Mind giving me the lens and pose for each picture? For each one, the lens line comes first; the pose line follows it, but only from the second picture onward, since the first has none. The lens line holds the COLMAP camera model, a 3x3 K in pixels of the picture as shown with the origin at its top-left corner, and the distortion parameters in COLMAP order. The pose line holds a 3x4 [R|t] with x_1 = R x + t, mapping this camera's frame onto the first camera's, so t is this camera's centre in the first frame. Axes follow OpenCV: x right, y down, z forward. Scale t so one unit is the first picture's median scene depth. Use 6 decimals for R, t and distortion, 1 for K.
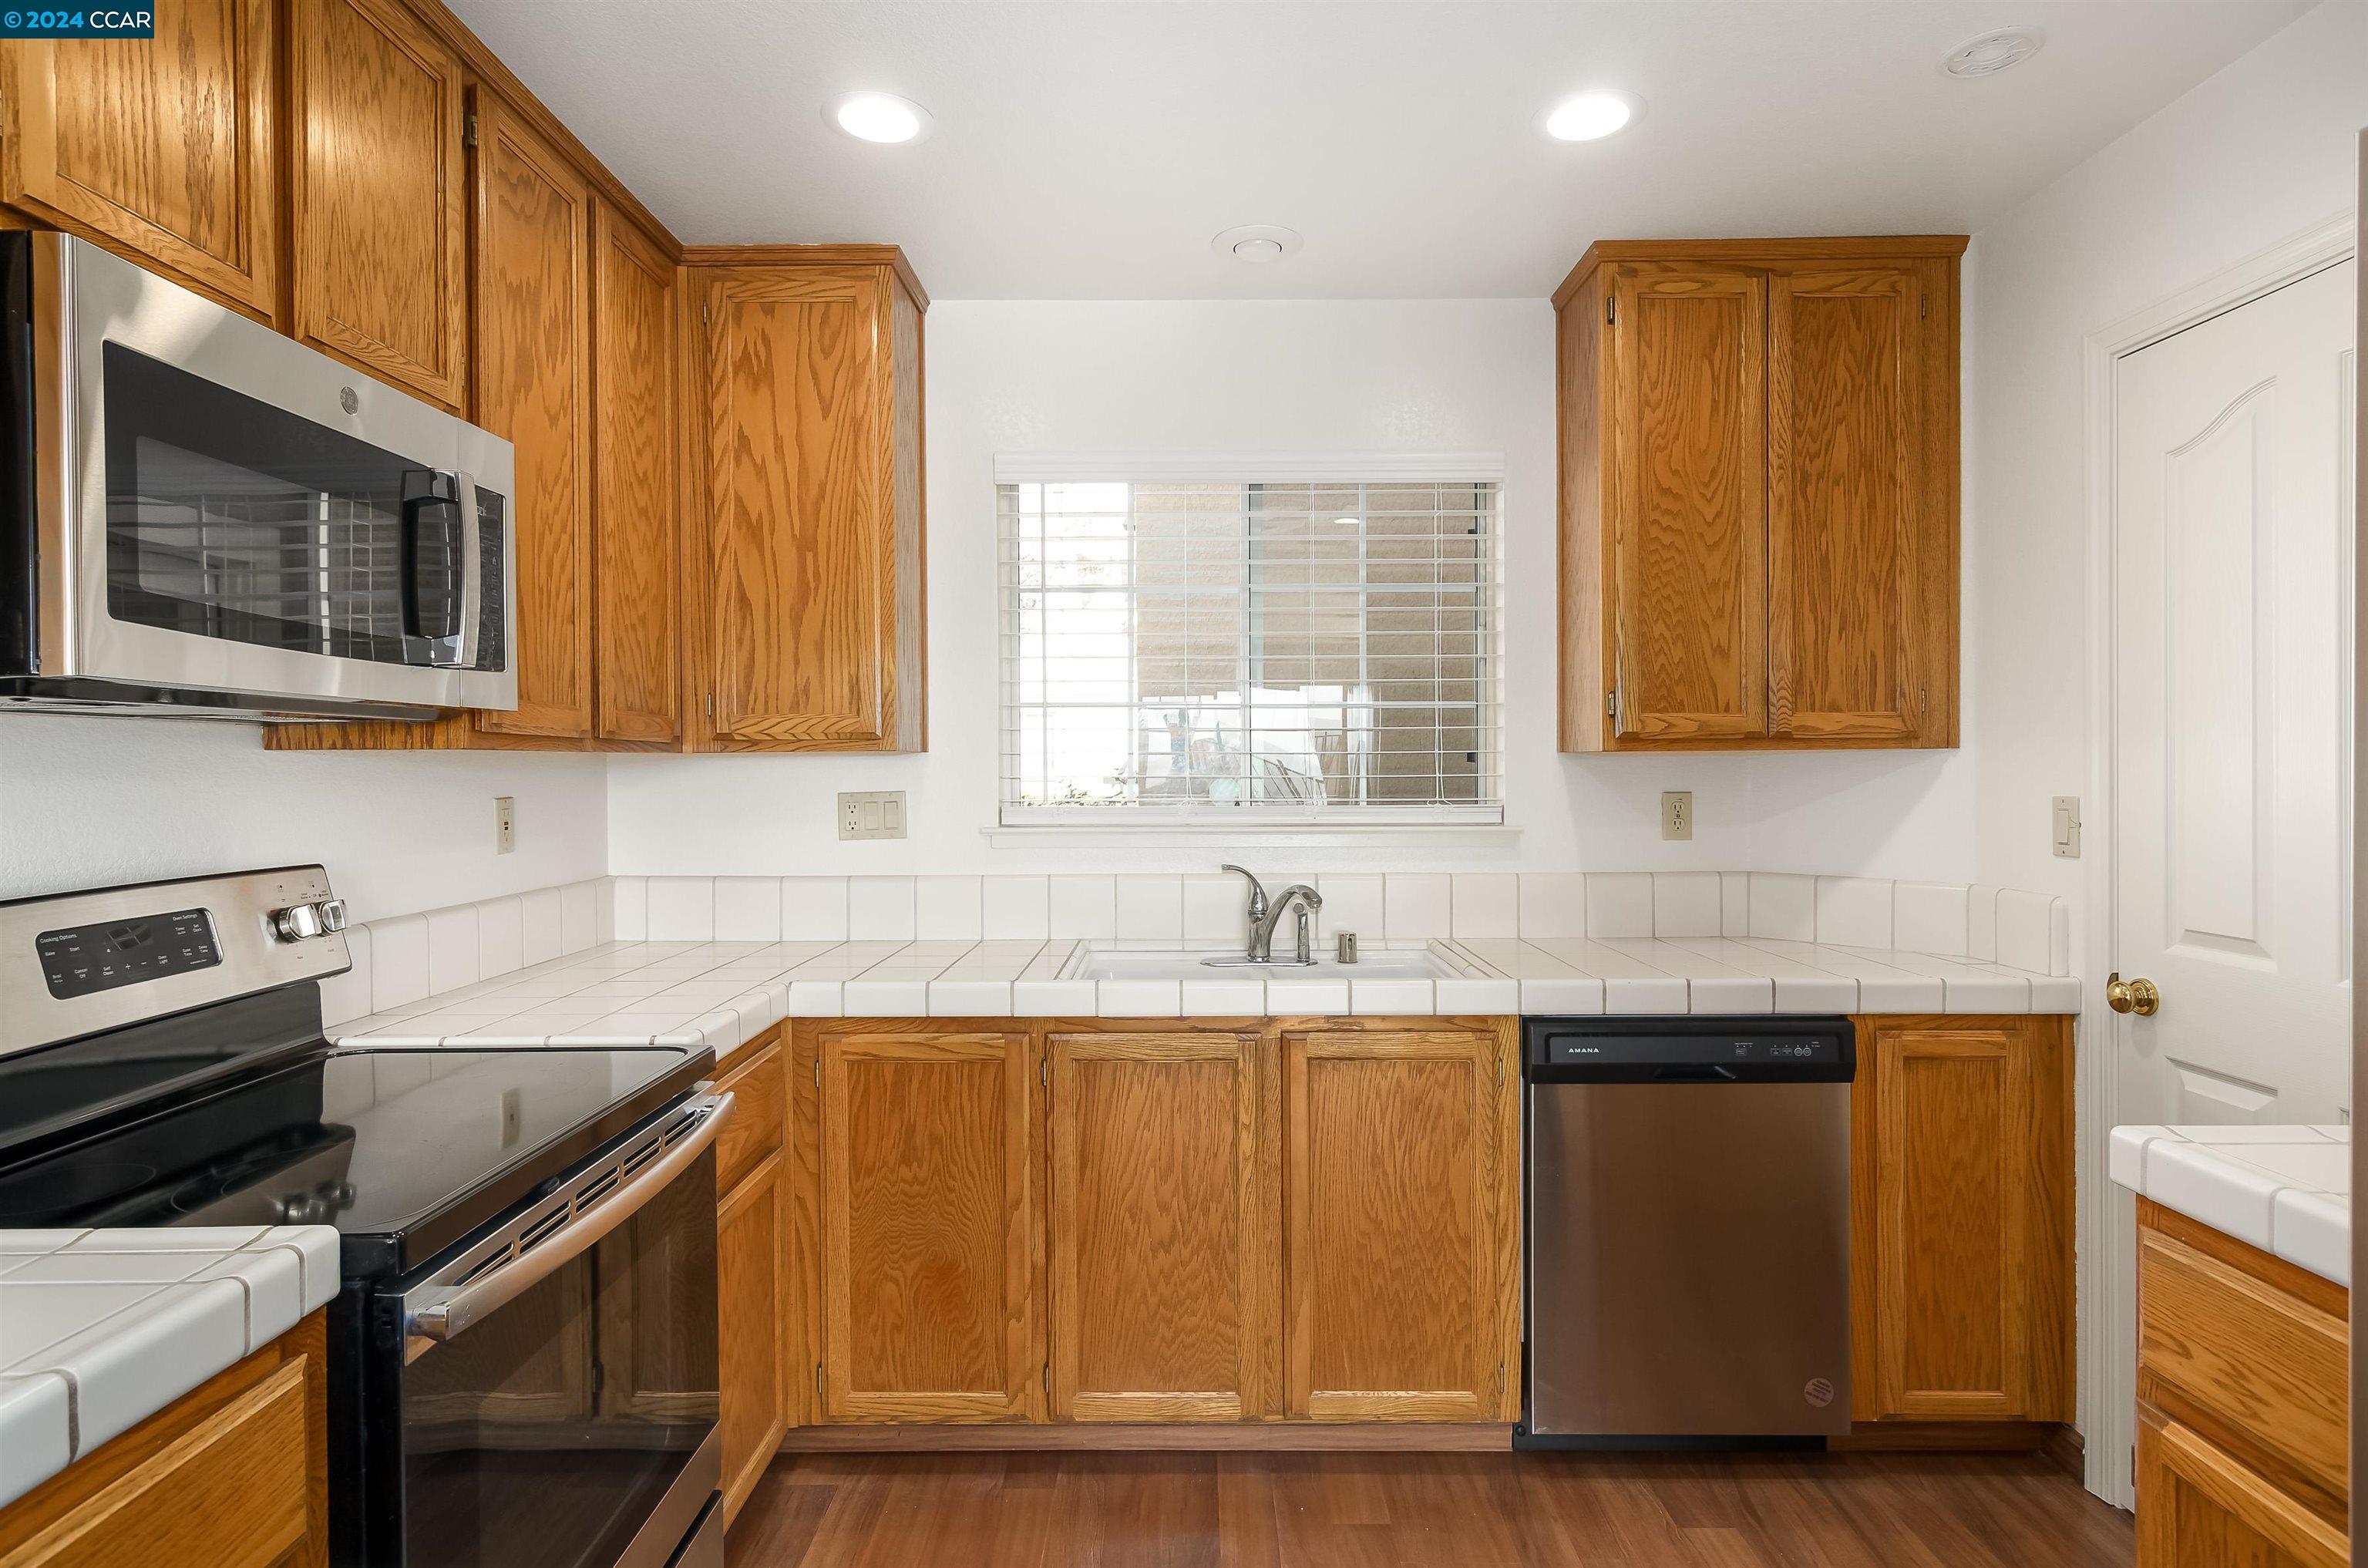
lens RADIAL K [[1267.9, 0, 1176.3], [0, 1267.9, 778.9], [0, 0, 1]] dist [-0.001553, 0.004915]
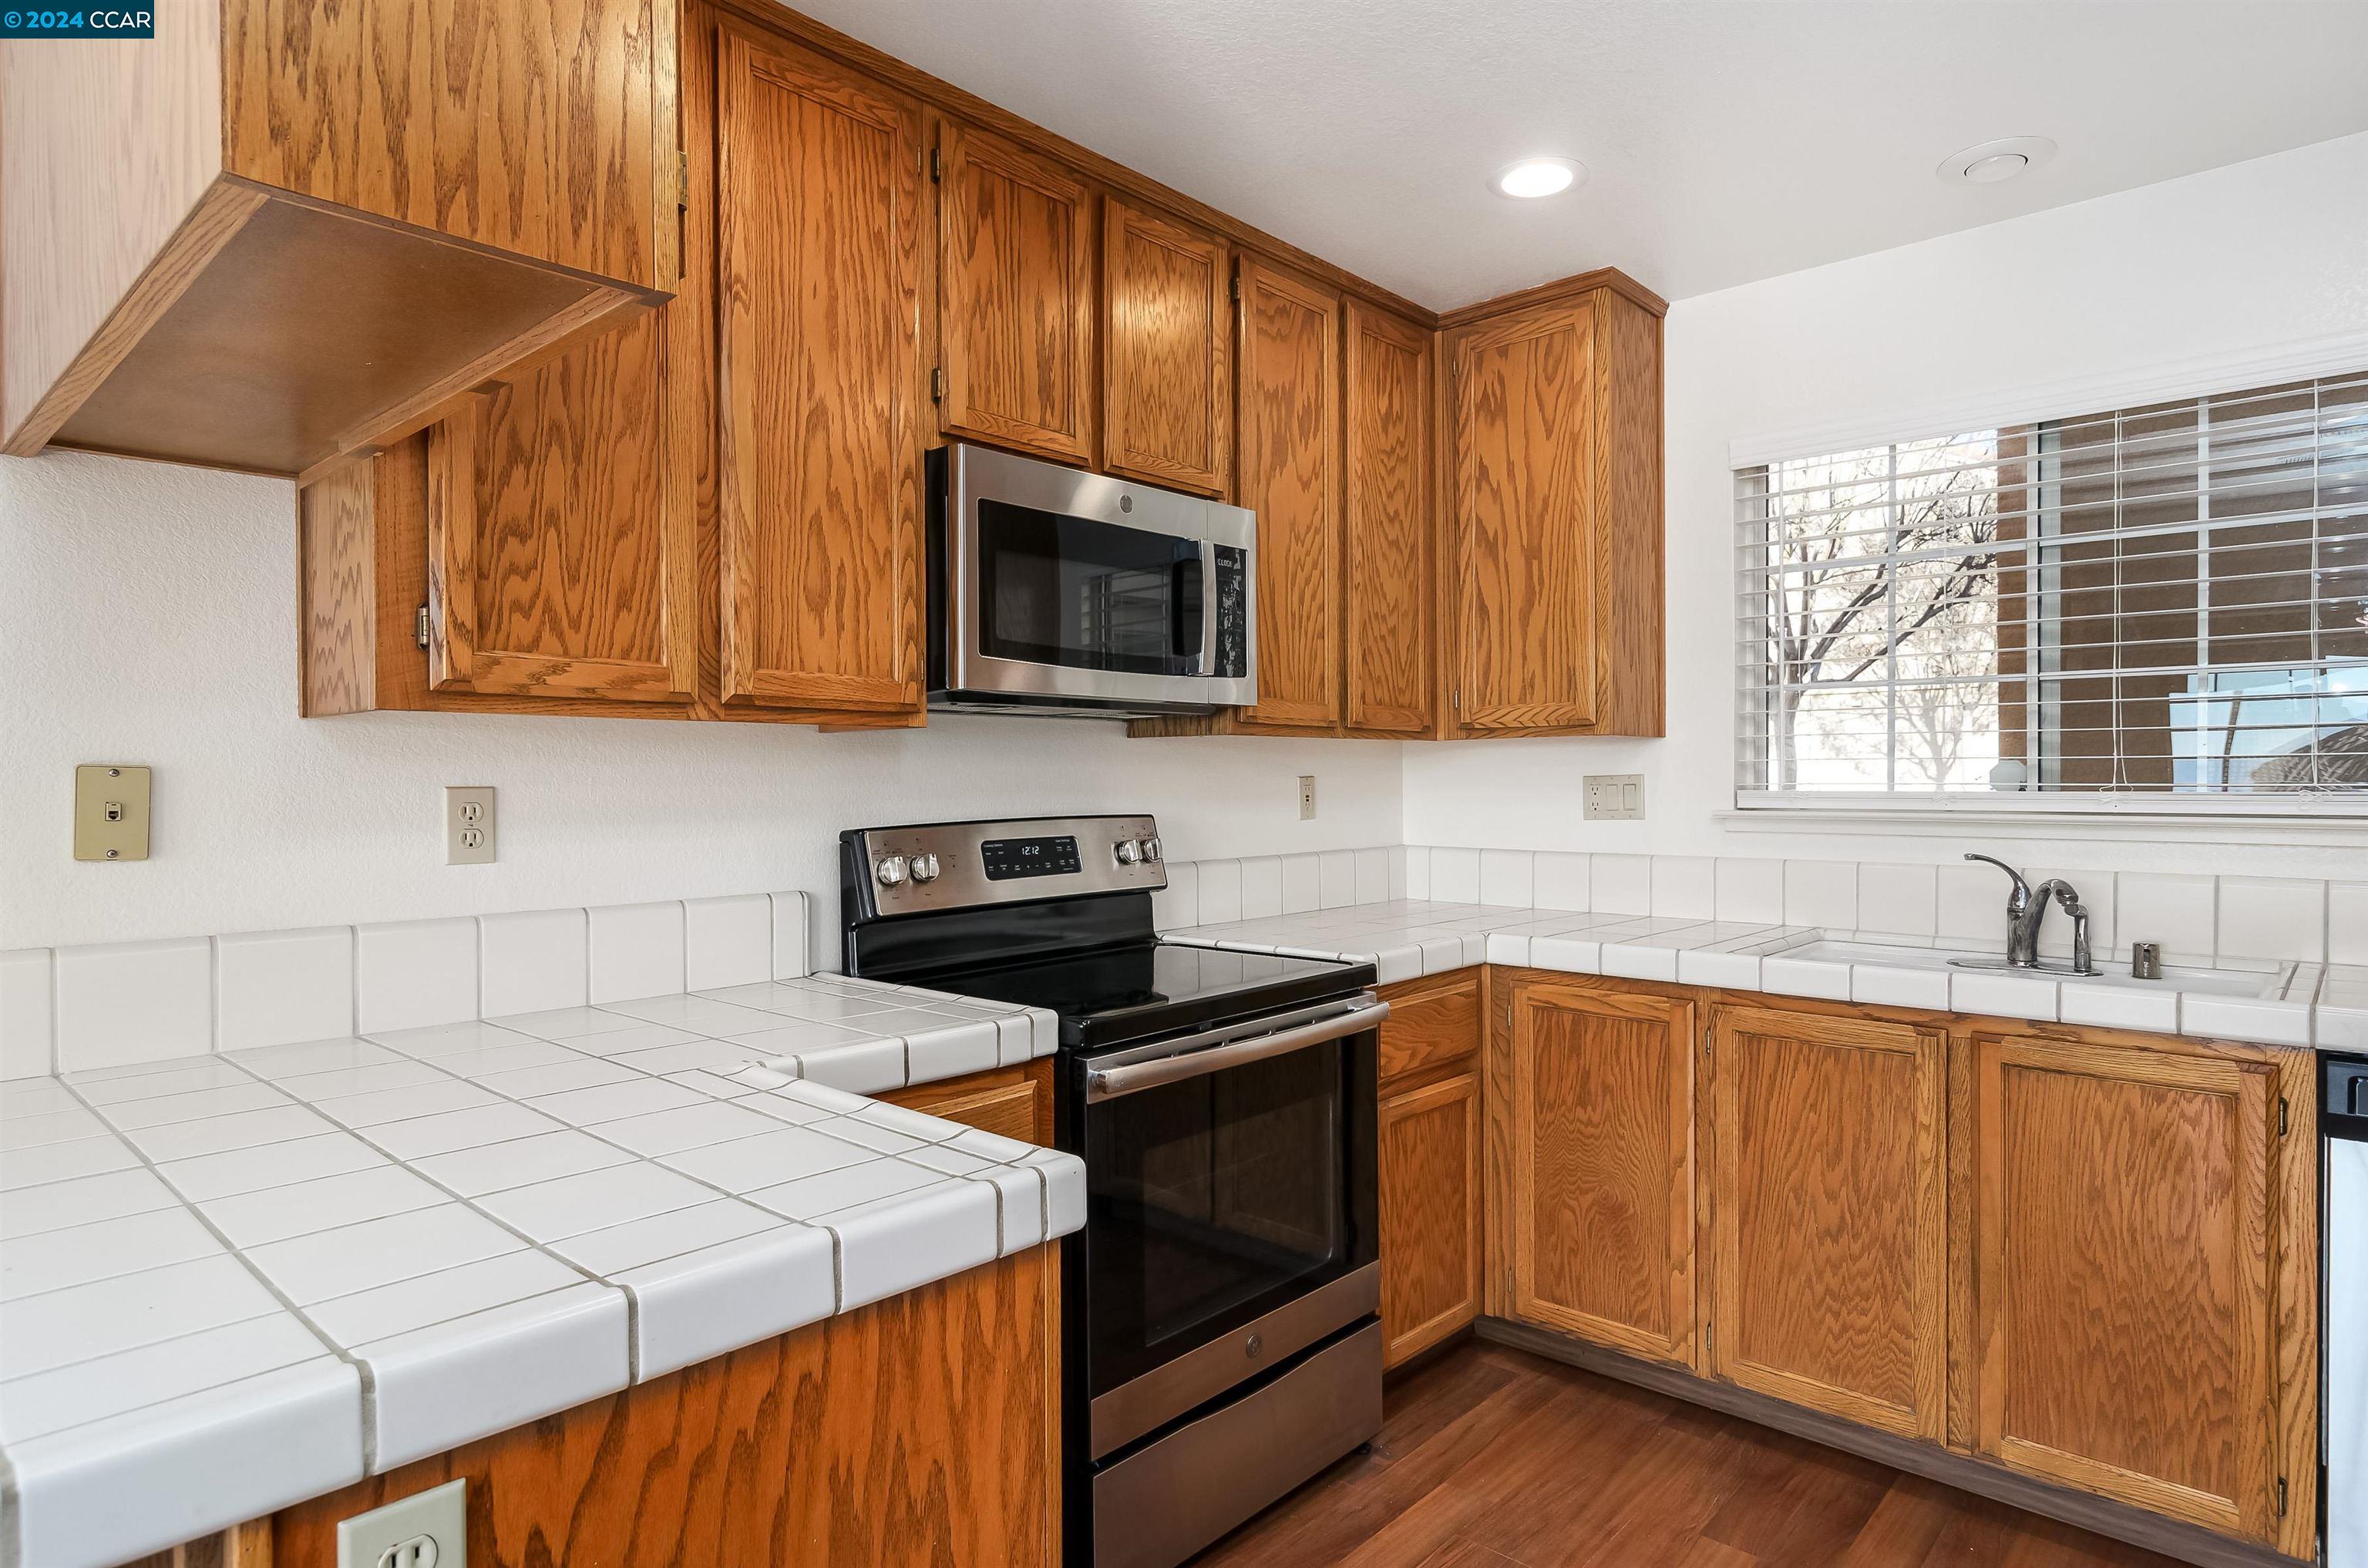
lens RADIAL K [[1305.3, 0, 1187.6], [0, 1305.3, 785.7], [0, 0, 1]] dist [0.000653, -0.006319]
pose [[0.743081, 0.004841, -0.669184, 0.291799], [-0.005237, 0.999985, 0.001418, 0.024590], [0.669181, 0.002451, 0.743095, -0.076263]]
